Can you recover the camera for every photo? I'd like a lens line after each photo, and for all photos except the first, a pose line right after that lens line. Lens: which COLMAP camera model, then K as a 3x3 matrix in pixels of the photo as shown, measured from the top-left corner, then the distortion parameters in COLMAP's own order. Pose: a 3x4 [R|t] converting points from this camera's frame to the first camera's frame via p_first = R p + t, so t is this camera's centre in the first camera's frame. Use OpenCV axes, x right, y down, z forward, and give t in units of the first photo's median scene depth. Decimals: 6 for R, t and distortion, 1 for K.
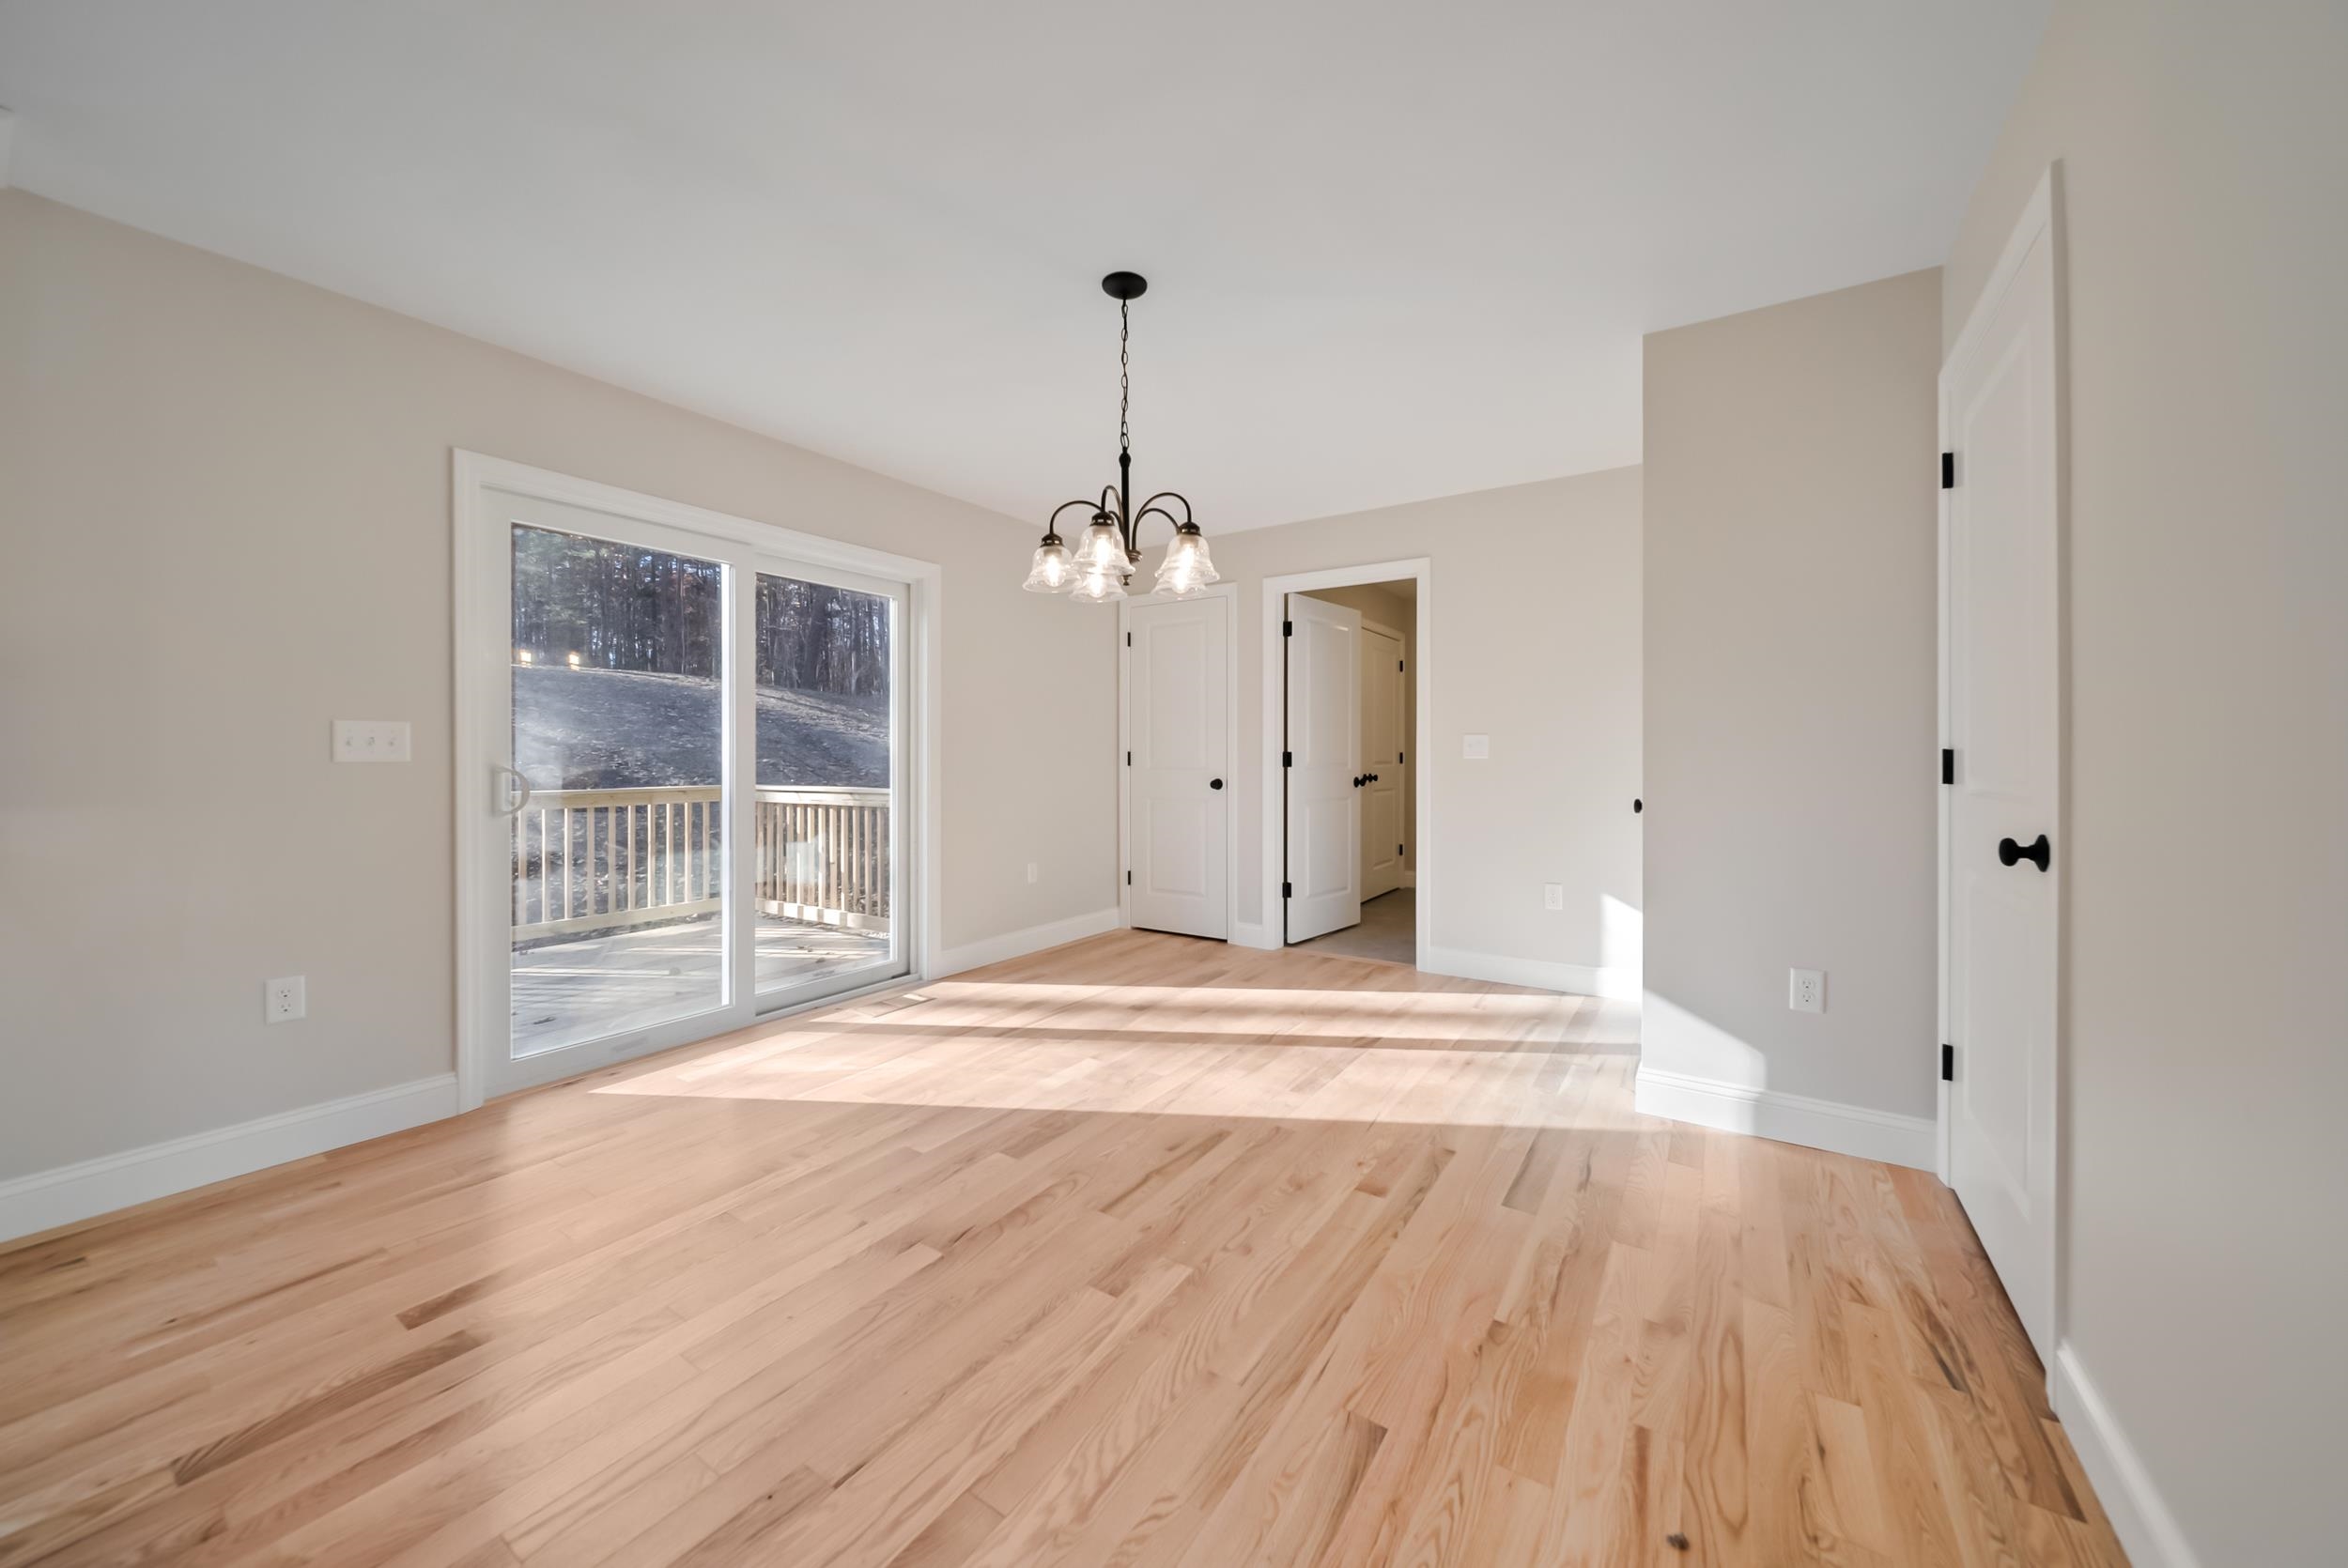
lens RADIAL K [[835.3, 0, 1174.3], [0, 835.3, 758.8], [0, 0, 1]] dist [-0.001392, -0.000131]
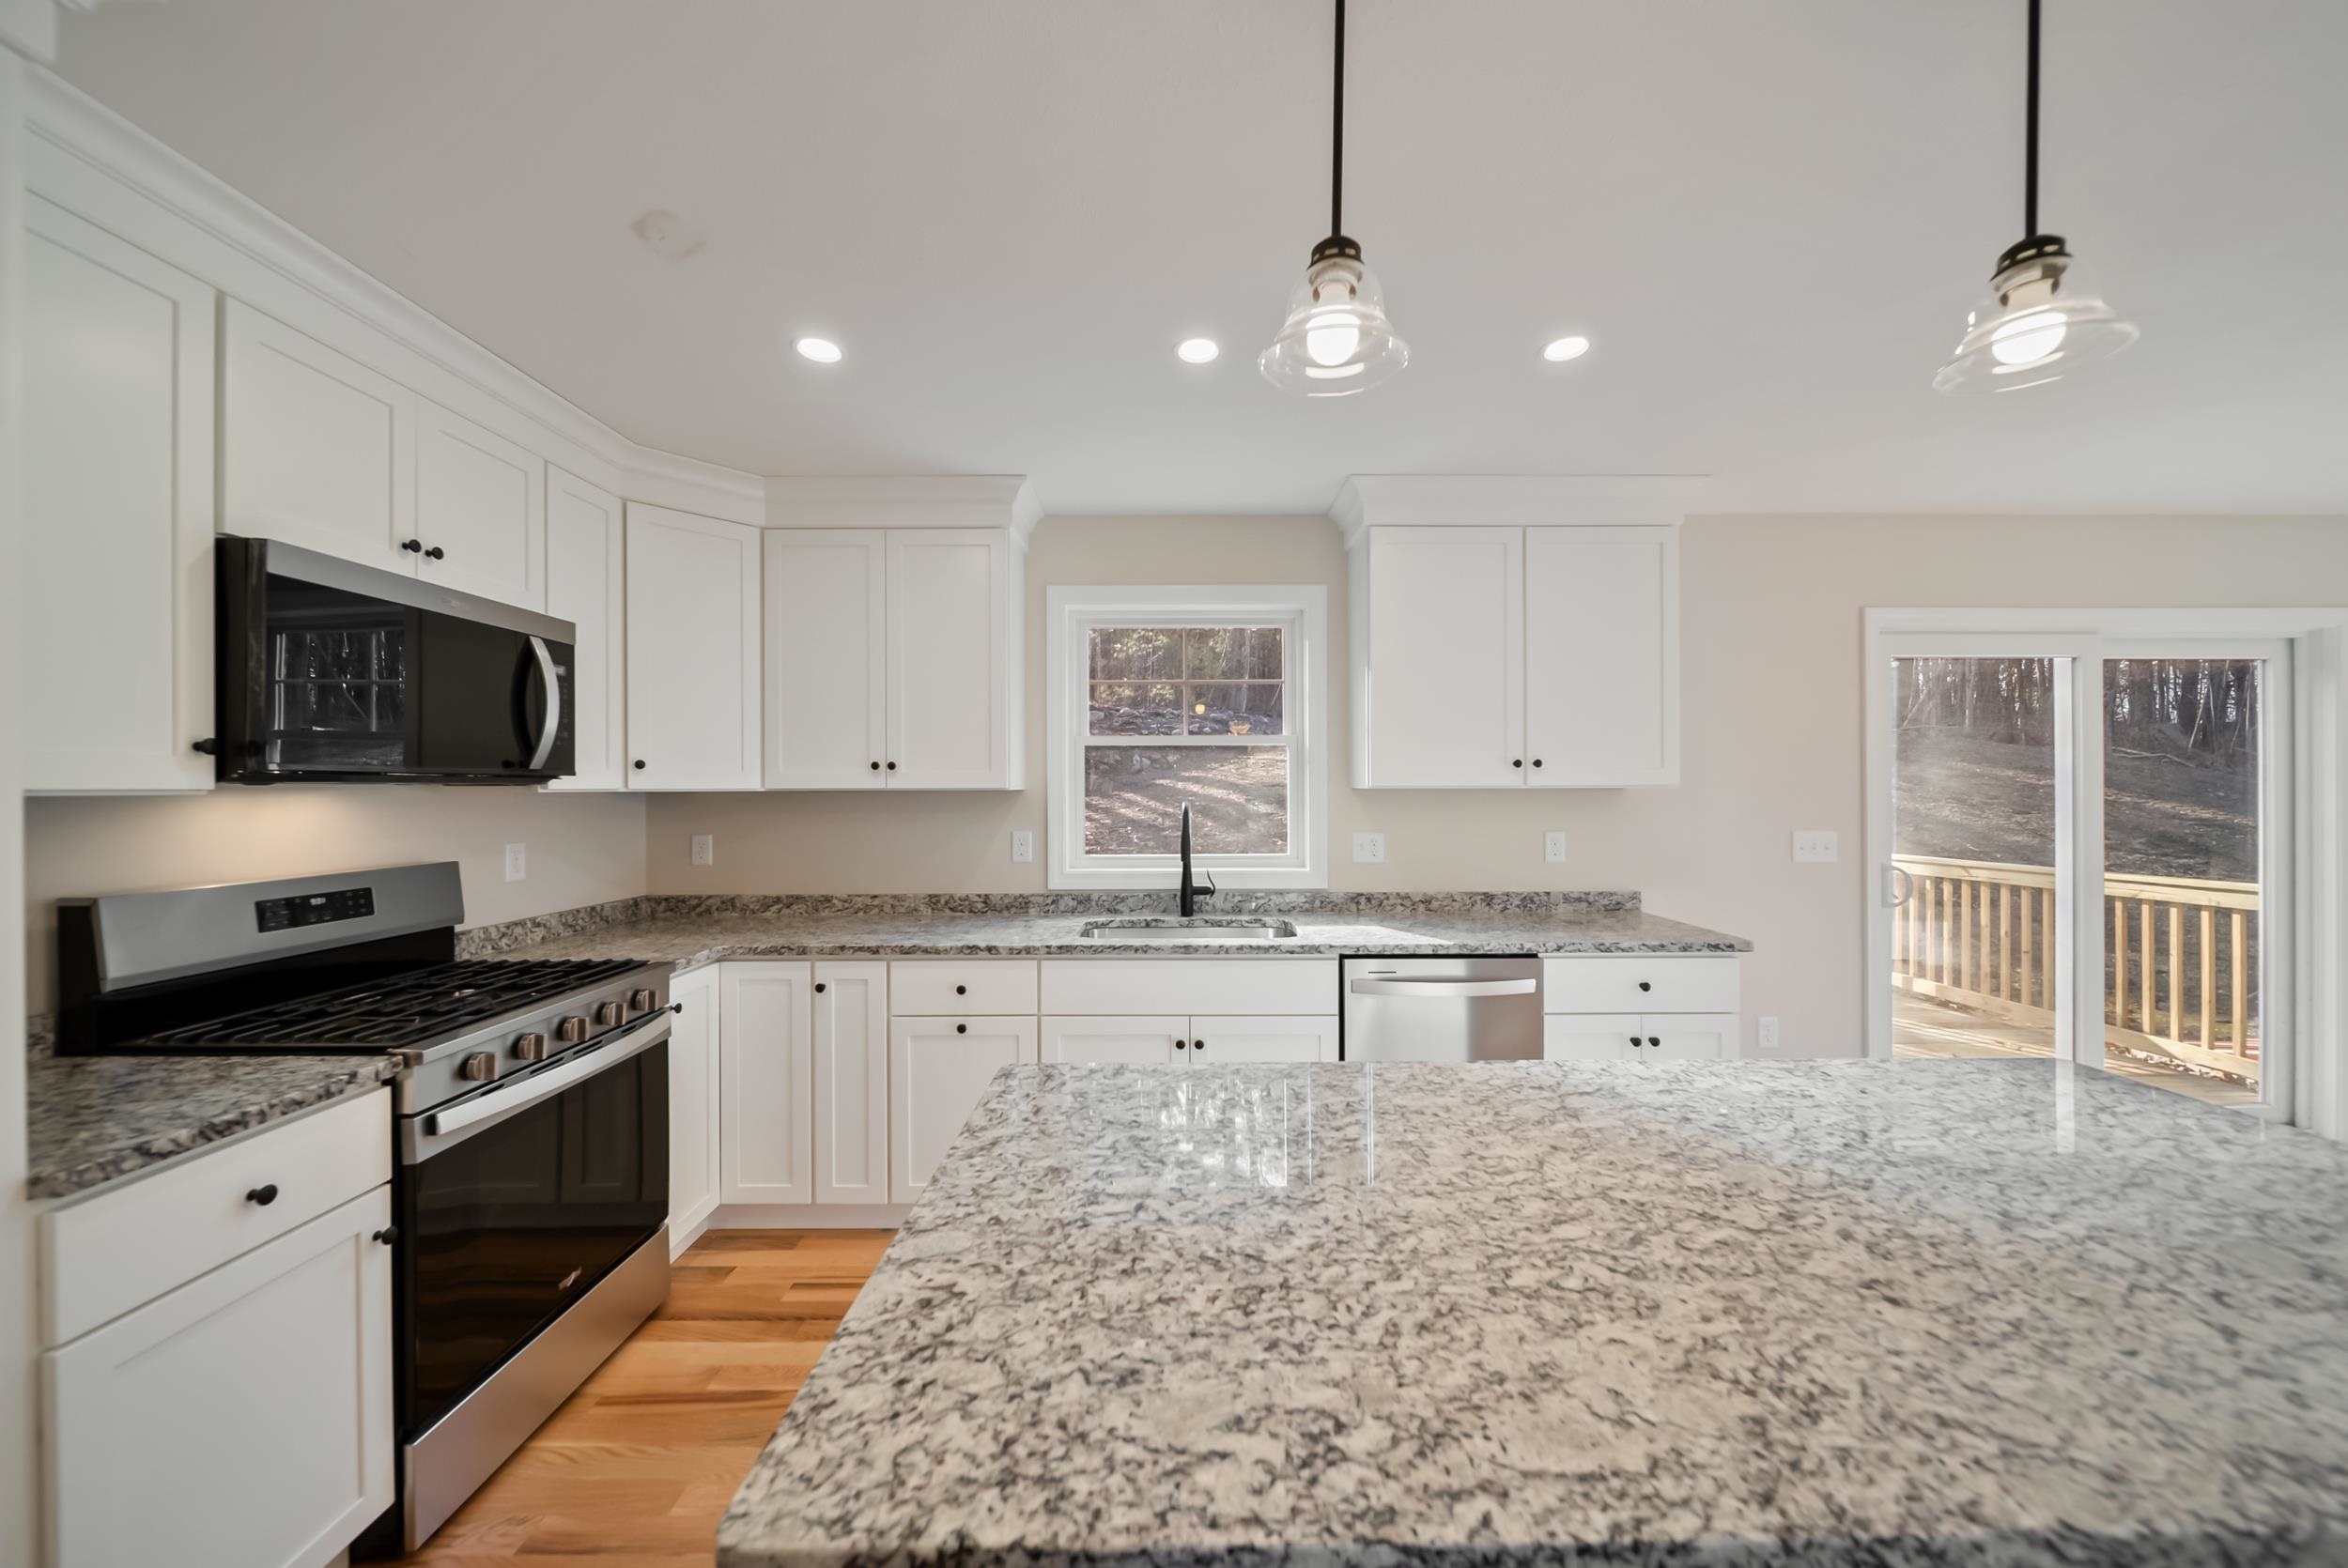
lens RADIAL K [[825.5, 0, 1170.0], [0, 825.5, 789.4], [0, 0, 1]] dist [-0.001508, -0.000573]
pose [[0.555444, -0.002366, -0.831551, -0.481952], [-0.000430, 0.999995, -0.003132, -0.115497], [0.831554, 0.002097, 0.555440, -0.613861]]
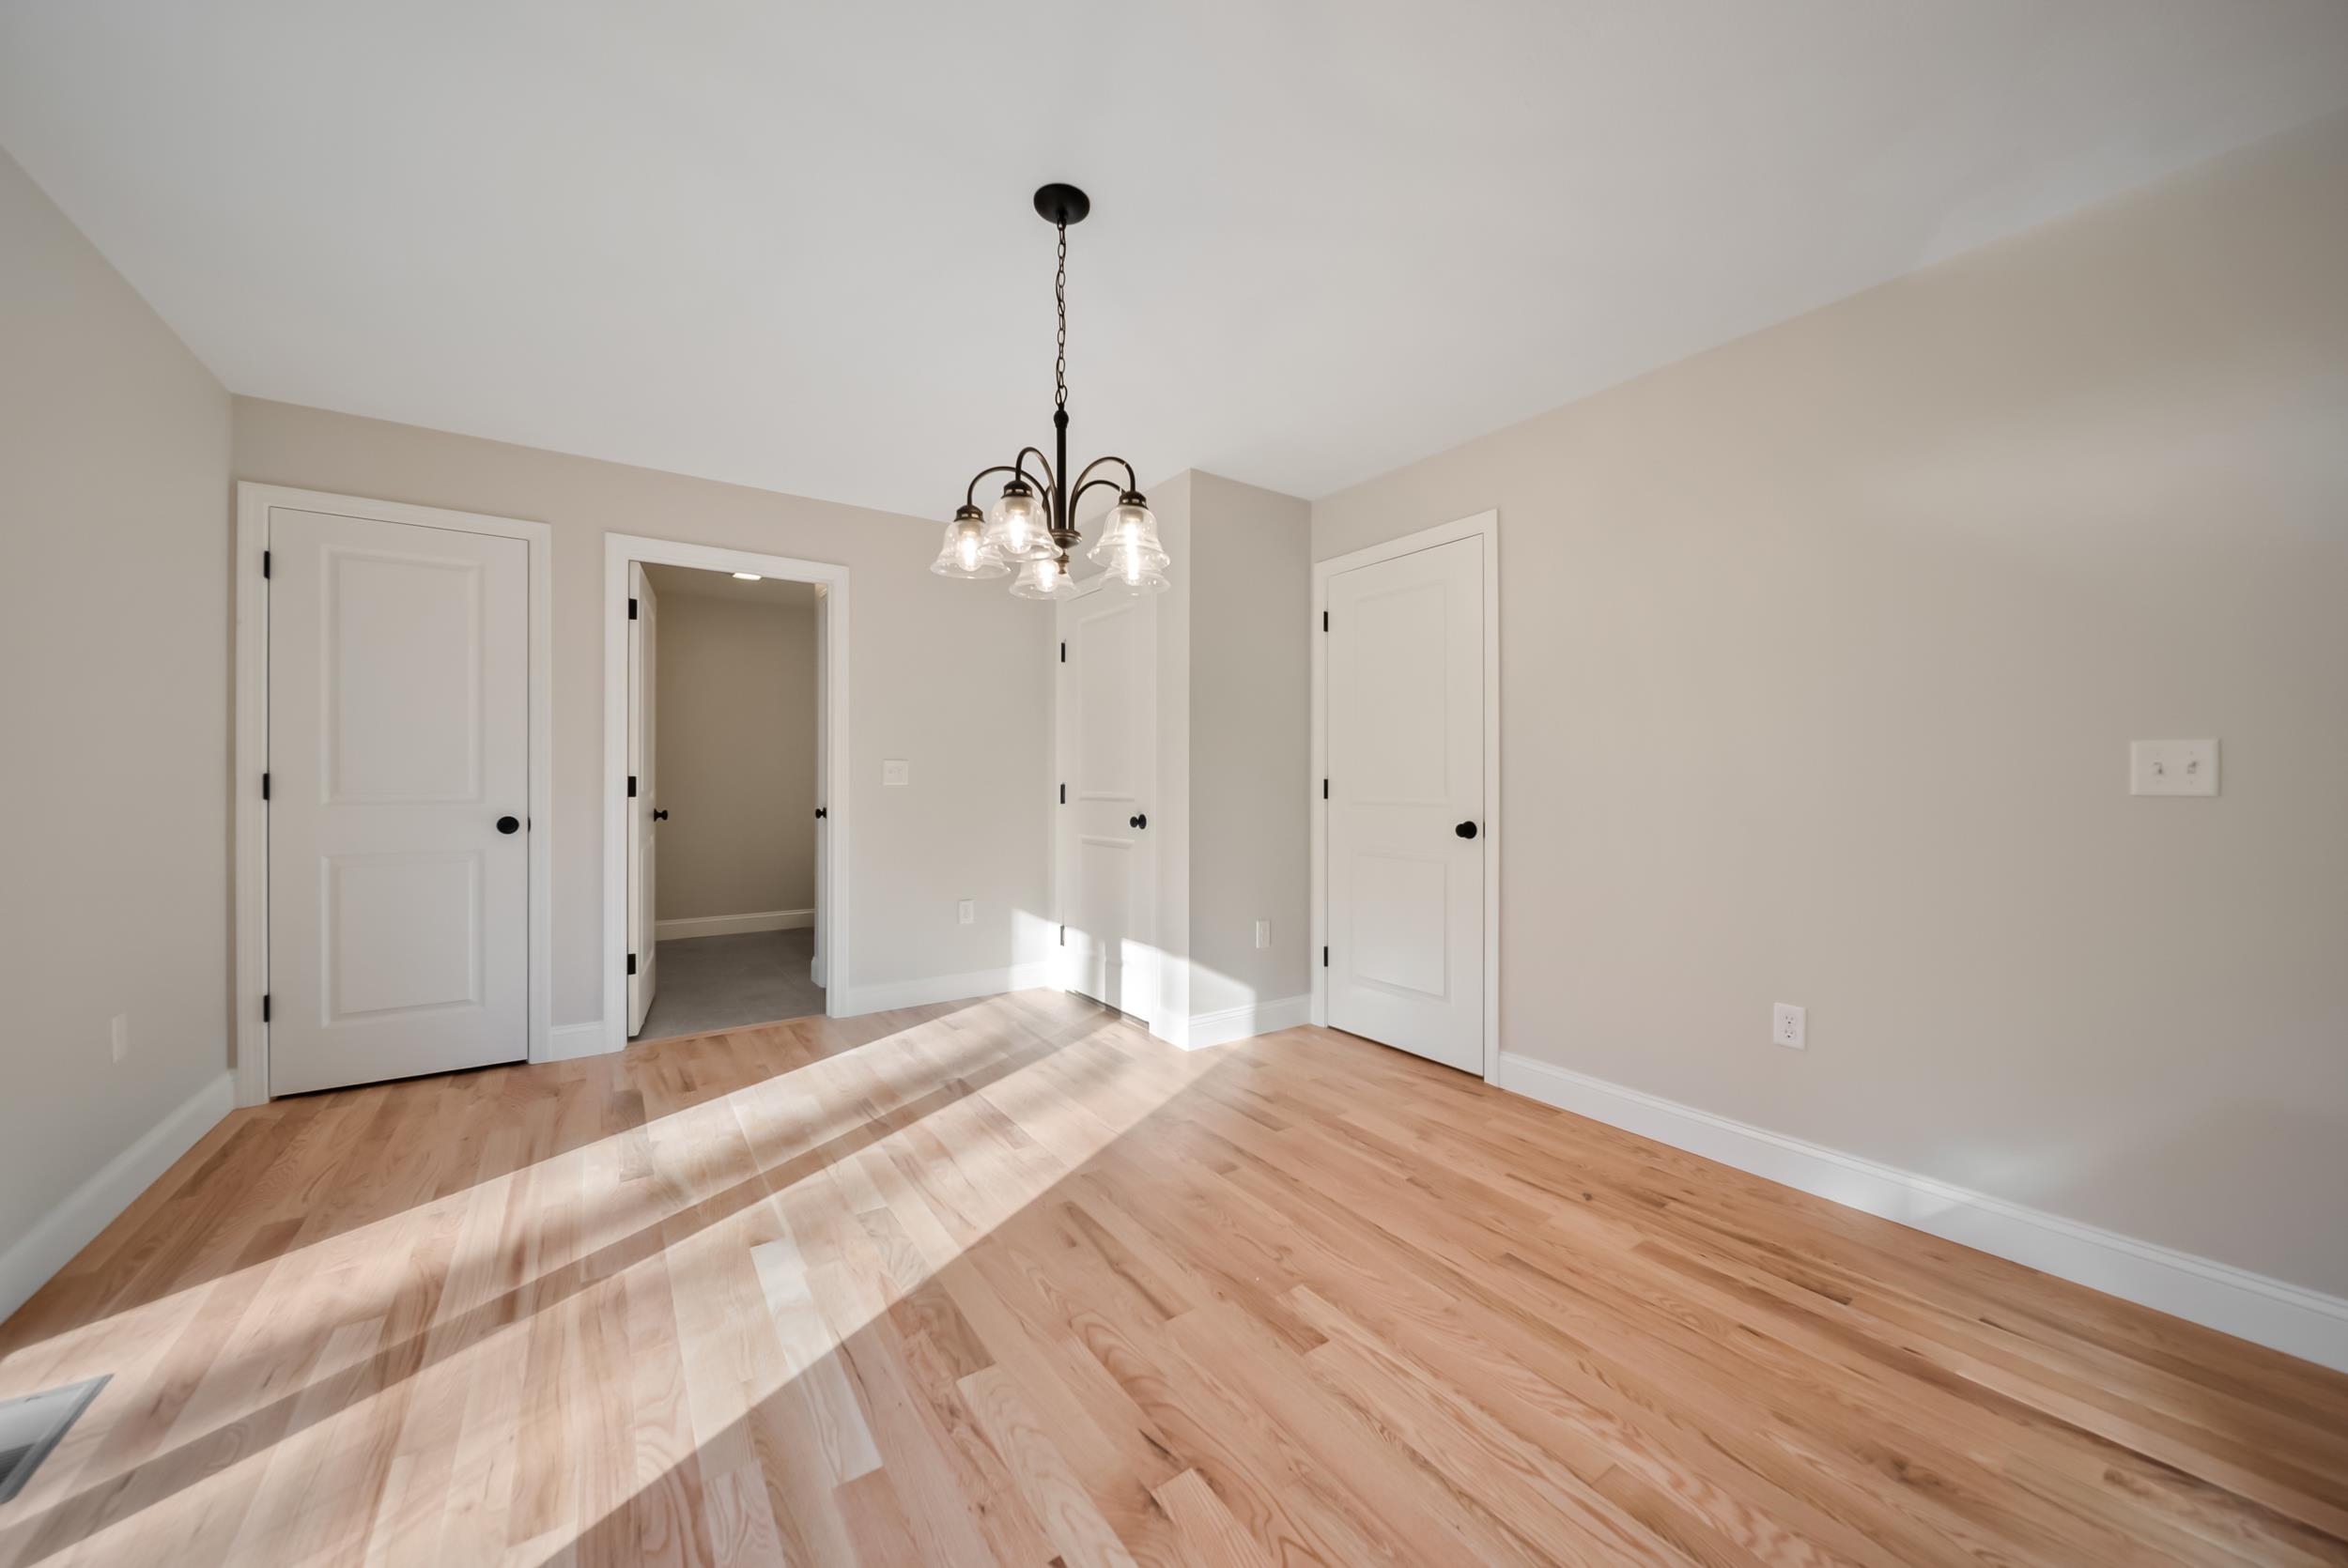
lens RADIAL K [[834.3, 0, 1171.8], [0, 834.3, 781.5], [0, 0, 1]] dist [0.000093, 0.000077]
pose [[0.365711, 0.002380, 0.930726, -0.806110], [0.000719, 0.999996, -0.002840, -0.003255], [-0.930728, 0.001708, 0.365707, 0.628054]]
